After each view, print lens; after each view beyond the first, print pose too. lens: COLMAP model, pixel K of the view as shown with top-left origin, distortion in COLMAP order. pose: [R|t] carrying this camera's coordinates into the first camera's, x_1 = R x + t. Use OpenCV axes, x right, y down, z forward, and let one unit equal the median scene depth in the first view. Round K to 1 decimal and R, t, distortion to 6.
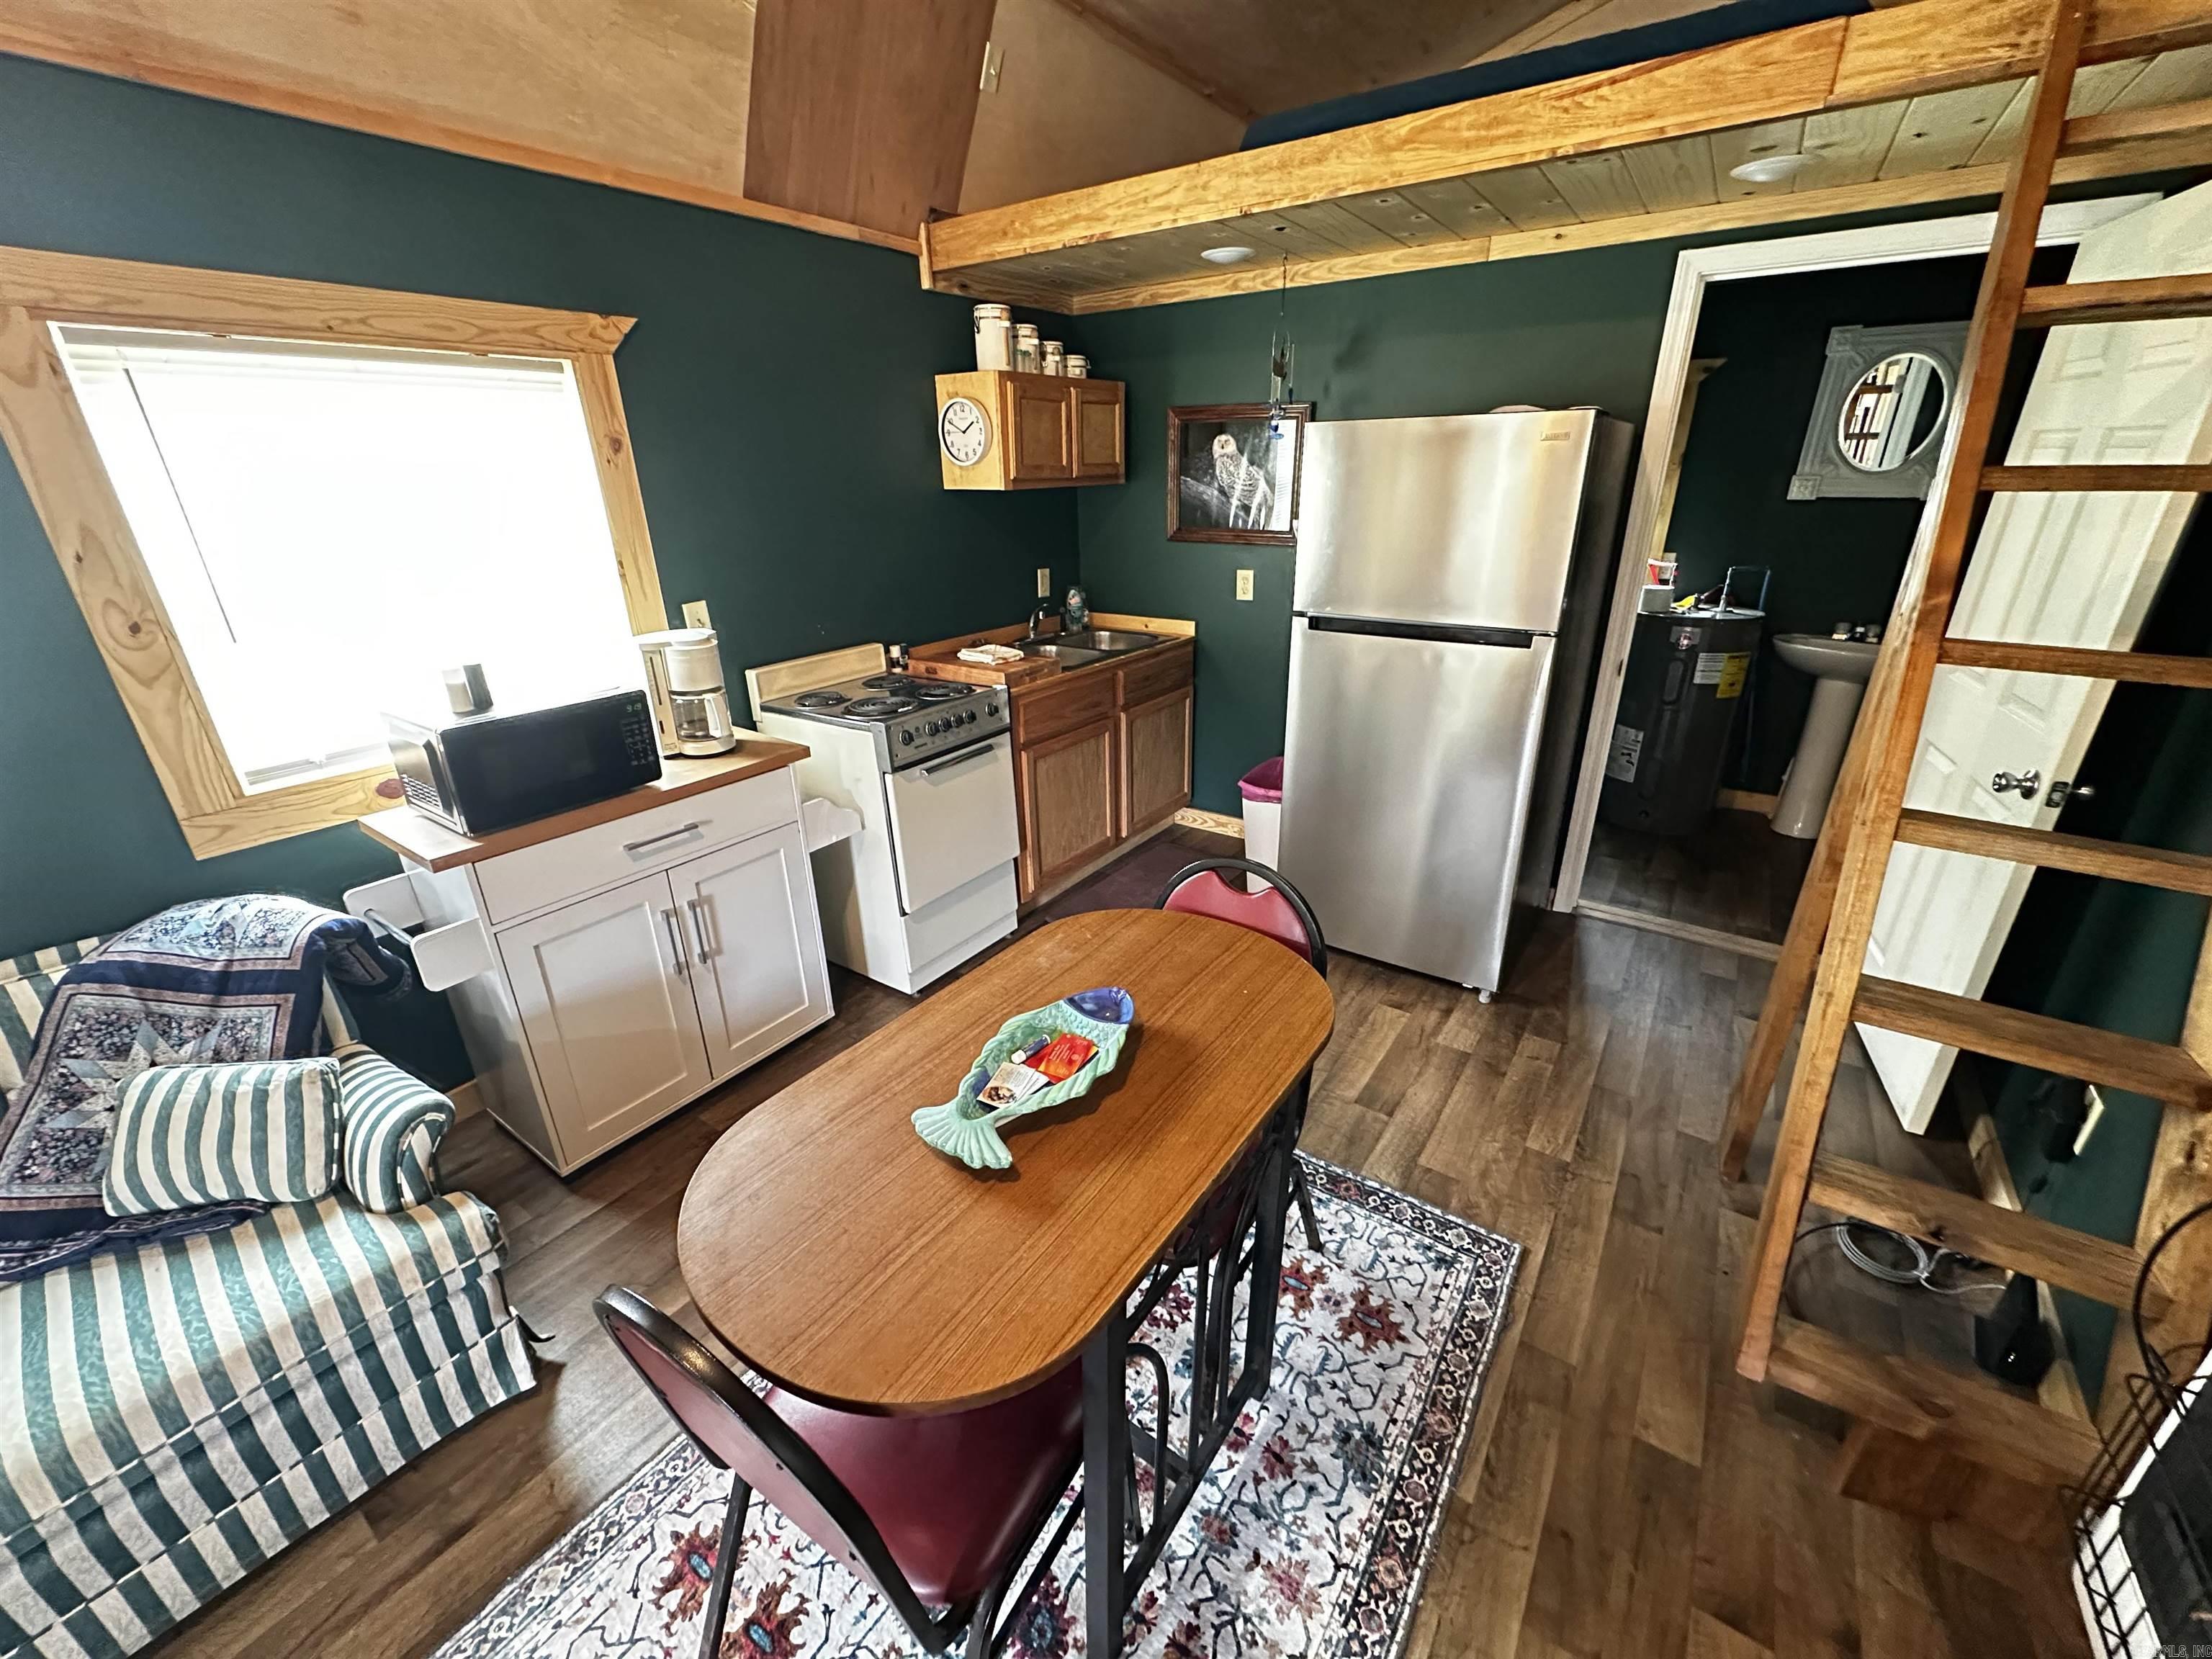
lens RADIAL K [[878.7, 0, 1109.7], [0, 878.7, 822.8], [0, 0, 1]] dist [-0.001749, -0.000047]
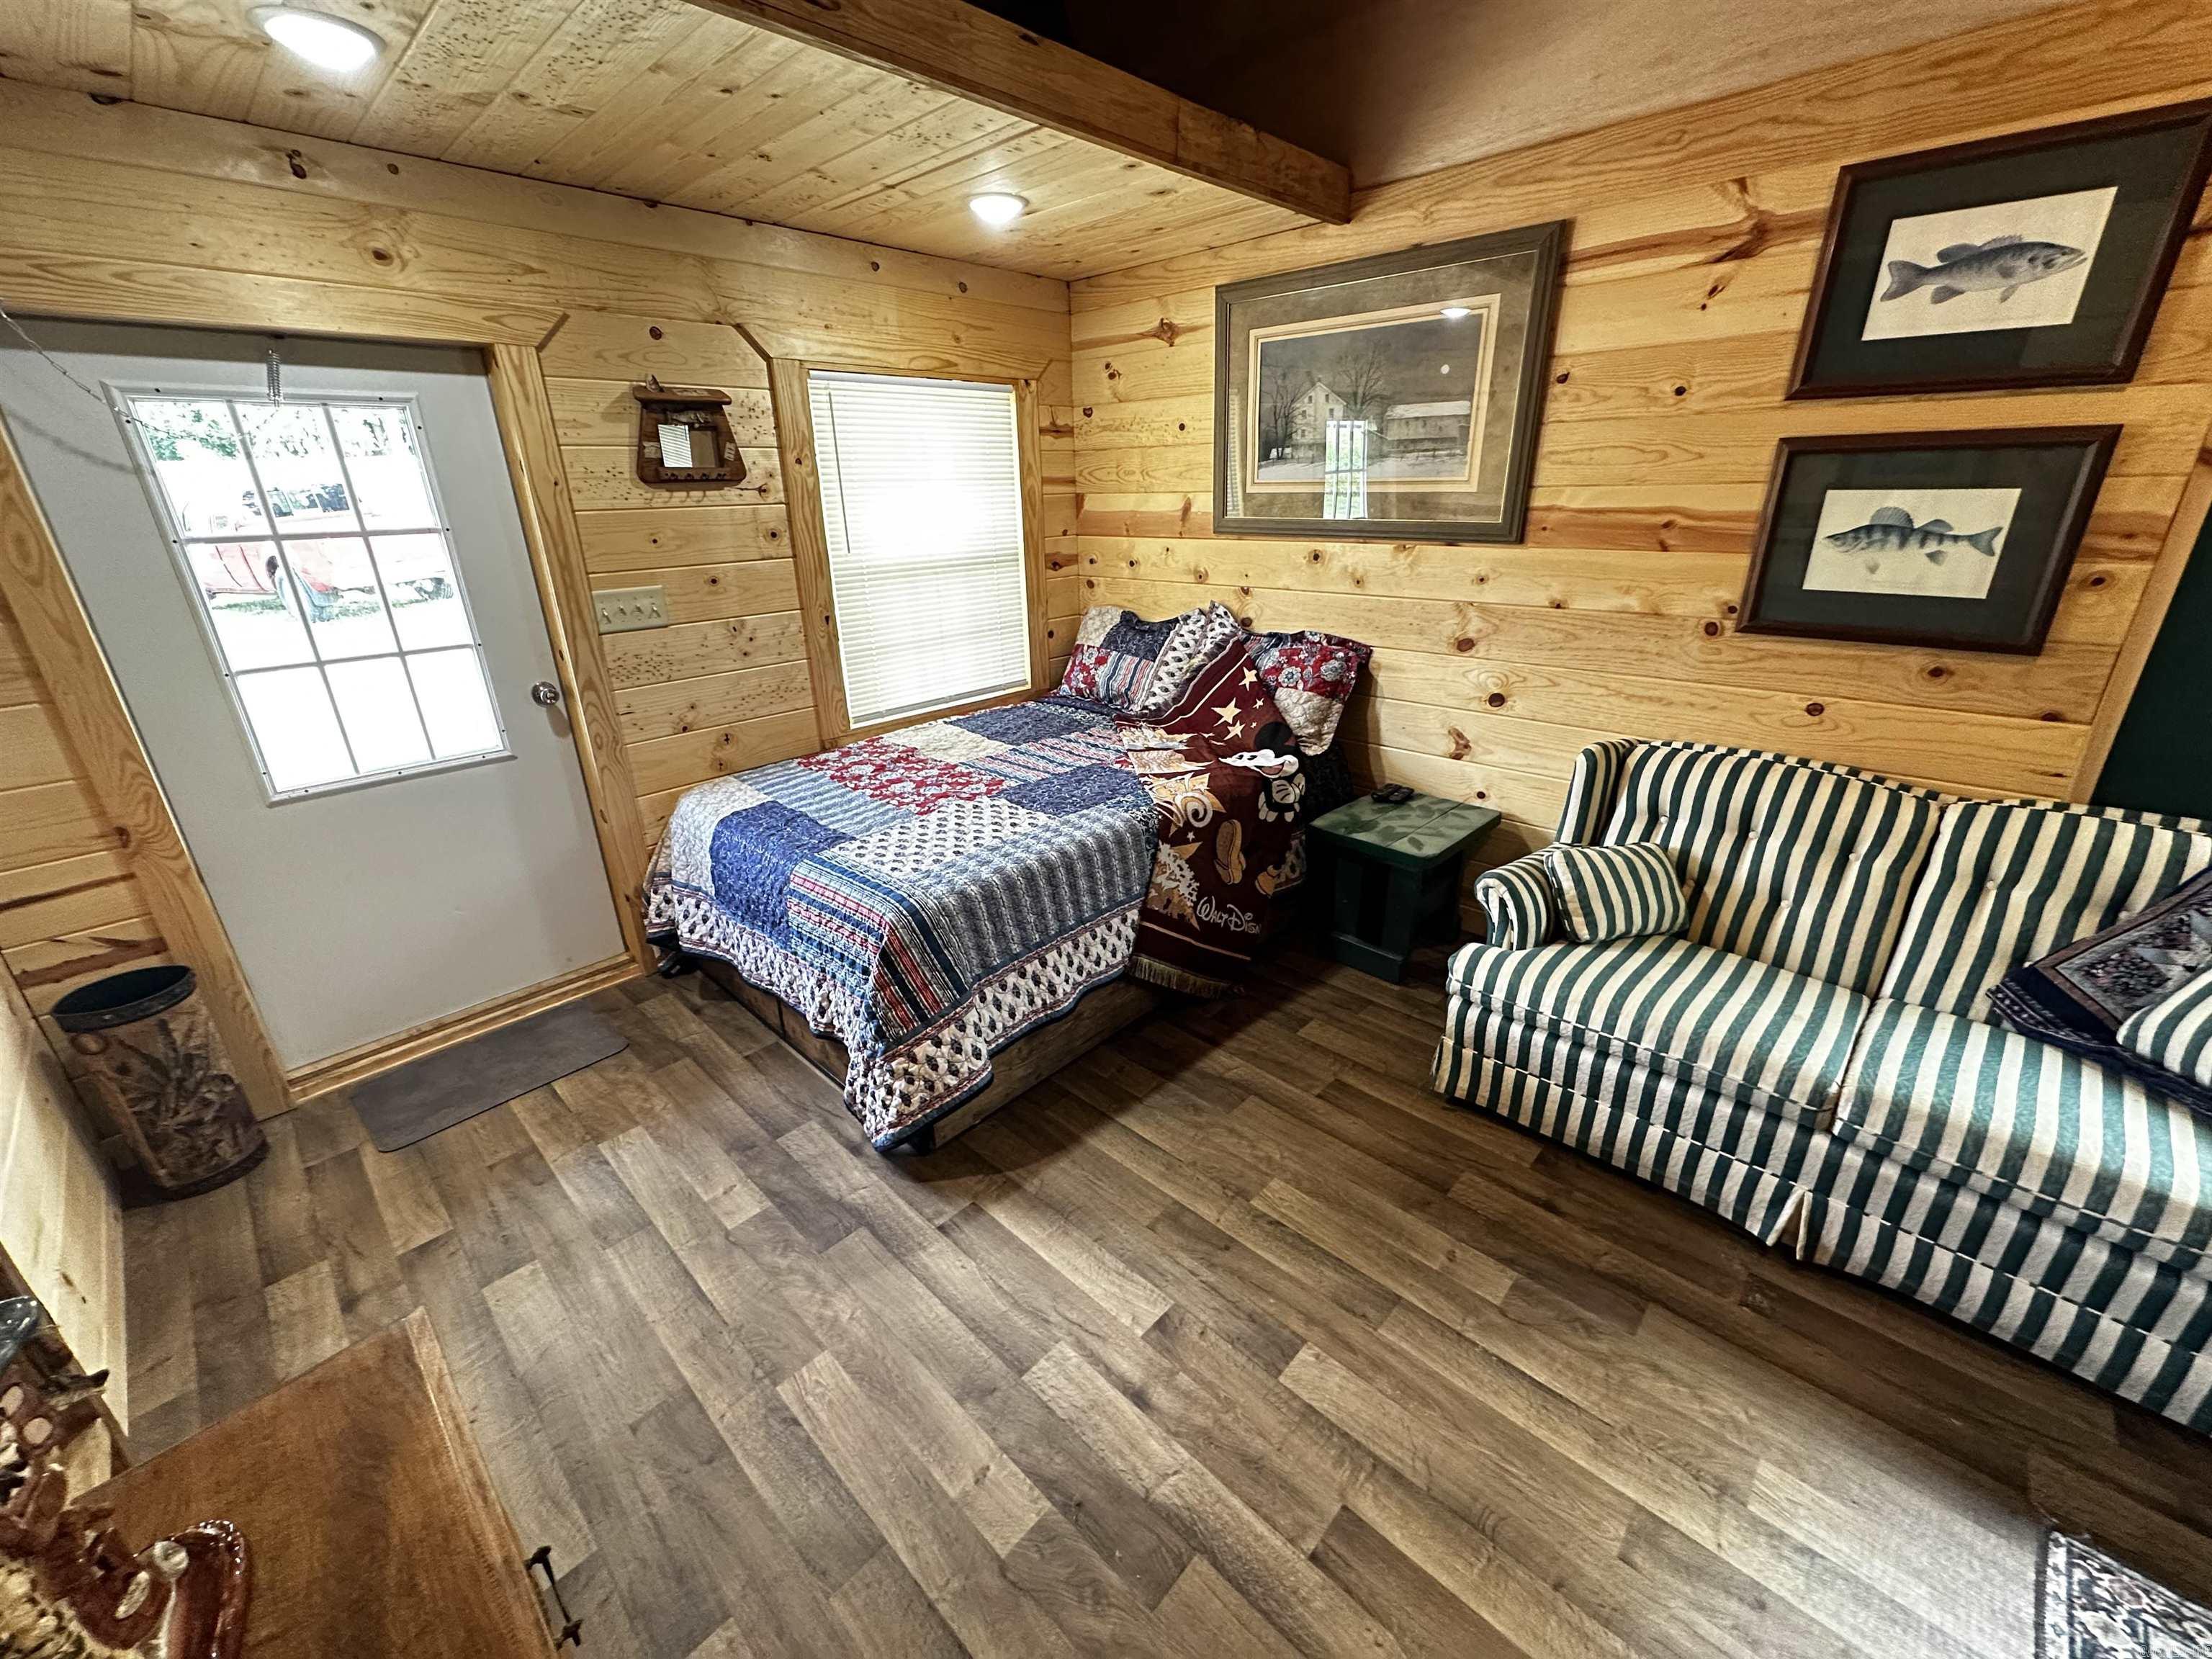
lens RADIAL K [[880.6, 0, 1106.8], [0, 880.6, 825.7], [0, 0, 1]] dist [-0.001361, 0.000250]
pose [[-0.152933, 0.375147, -0.914263, -0.004718], [-0.352886, 0.843421, 0.405108, 0.147423], [0.923083, 0.384585, 0.003397, -0.215389]]
